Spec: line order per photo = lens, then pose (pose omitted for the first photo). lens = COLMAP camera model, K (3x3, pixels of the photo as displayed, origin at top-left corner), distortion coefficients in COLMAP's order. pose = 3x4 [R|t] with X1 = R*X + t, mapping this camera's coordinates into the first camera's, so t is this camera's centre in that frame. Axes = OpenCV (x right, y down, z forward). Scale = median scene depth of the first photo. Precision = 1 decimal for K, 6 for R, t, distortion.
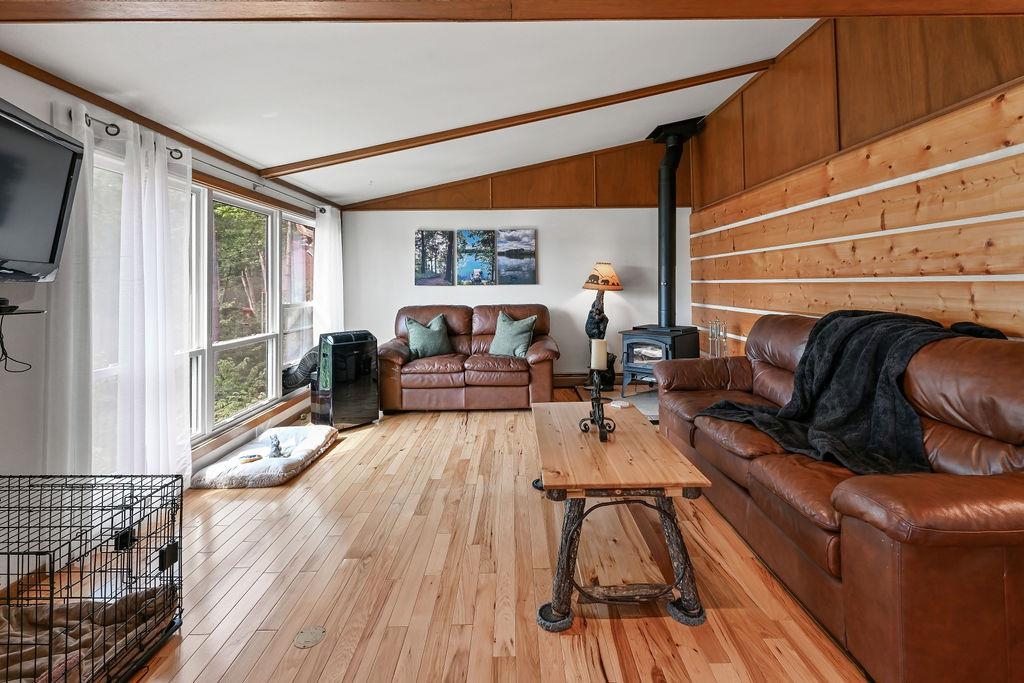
lens RADIAL K [[457.2, 0, 508.4], [0, 457.2, 269.5], [0, 0, 1]] dist [0.000346, 0.000678]
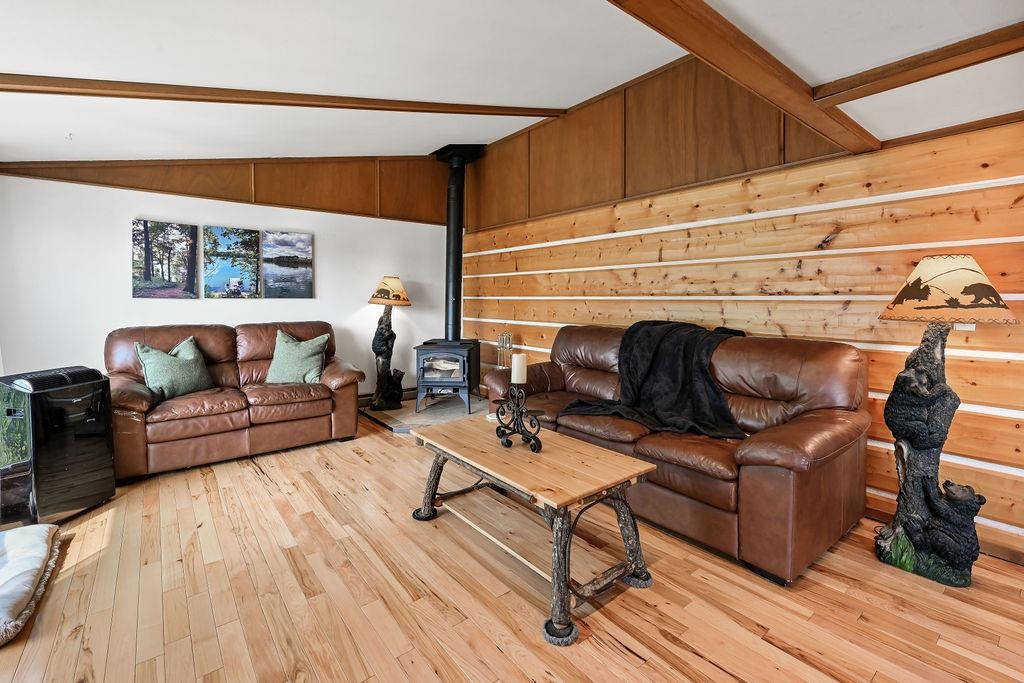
lens RADIAL K [[457.2, 0, 496.2], [0, 457.2, 308.0], [0, 0, 1]] dist [0.000346, 0.000678]
pose [[0.790222, -0.000080, 0.612820, -0.214771], [-0.030123, 0.998786, 0.038974, 0.007106], [-0.612079, -0.049258, 0.789261, 0.114567]]
